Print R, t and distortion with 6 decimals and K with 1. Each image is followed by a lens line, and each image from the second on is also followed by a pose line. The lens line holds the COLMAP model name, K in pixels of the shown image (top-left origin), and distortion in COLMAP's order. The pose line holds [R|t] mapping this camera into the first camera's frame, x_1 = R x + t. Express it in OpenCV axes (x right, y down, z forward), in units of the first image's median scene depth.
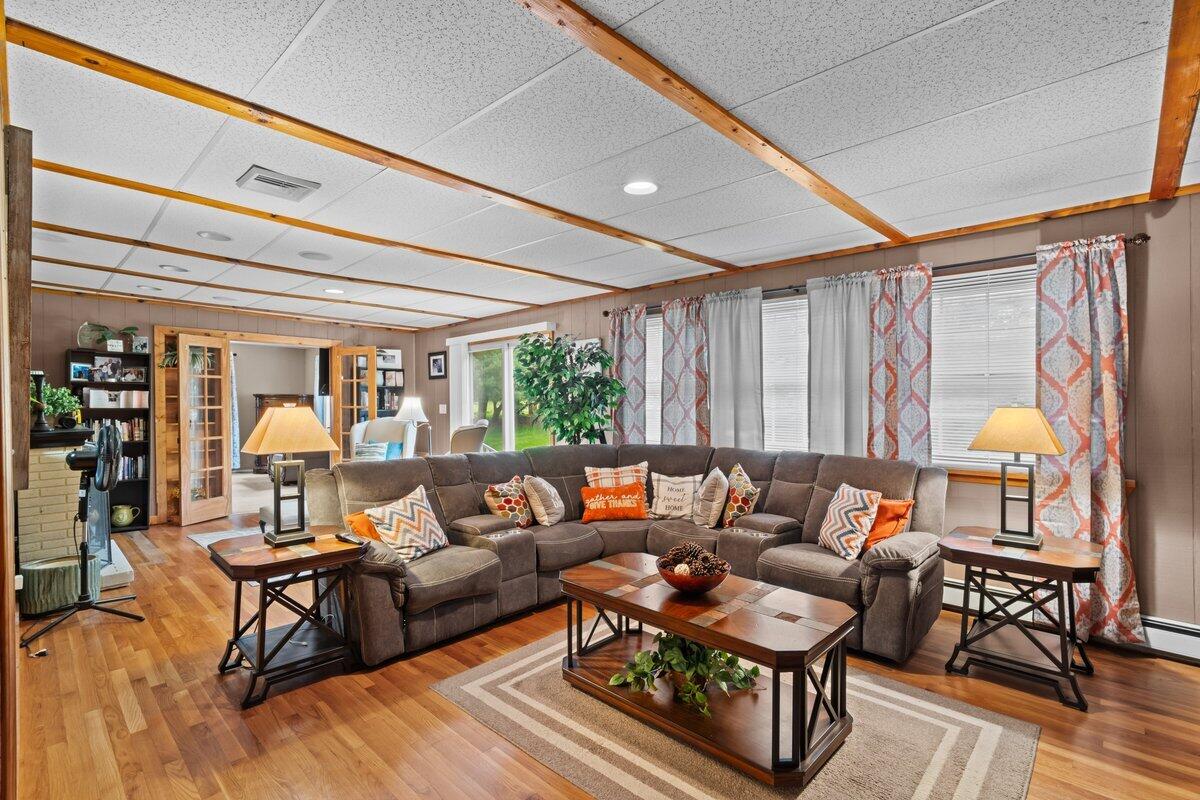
lens RADIAL K [[565.1, 0, 596.8], [0, 565.1, 404.5], [0, 0, 1]] dist [-0.021767, 0.010940]
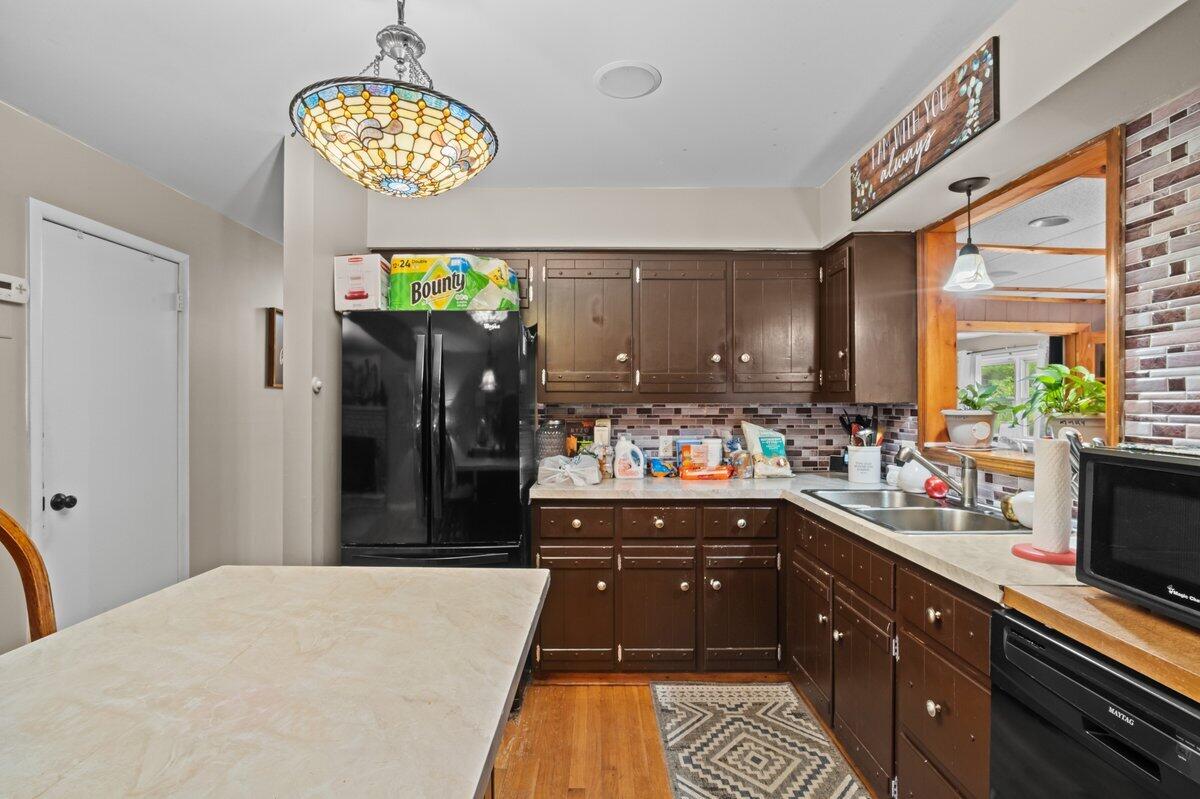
lens RADIAL K [[565.1, 0, 601.2], [0, 565.1, 402.7], [0, 0, 1]] dist [-0.021767, 0.010940]
pose [[0.697980, 0.007612, -0.716076, -0.776189], [-0.016155, 0.999856, -0.005117, 0.003363], [0.715935, 0.015140, 0.698003, 0.121729]]
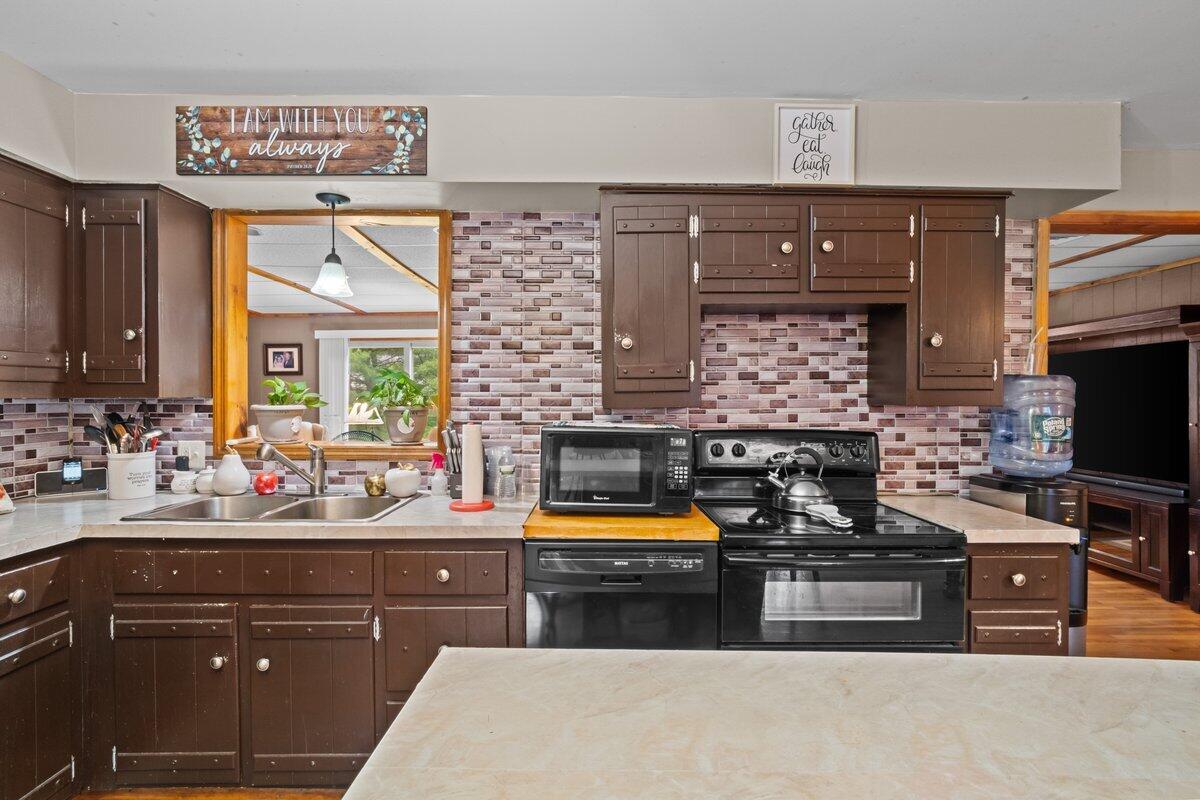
lens RADIAL K [[565.1, 0, 600.7], [0, 565.1, 404.9], [0, 0, 1]] dist [-0.021767, 0.010940]
pose [[0.722090, 0.001848, 0.691797, -1.134448], [0.000199, 0.999996, -0.002879, 0.003620], [-0.691799, 0.002217, 0.722087, 0.126575]]
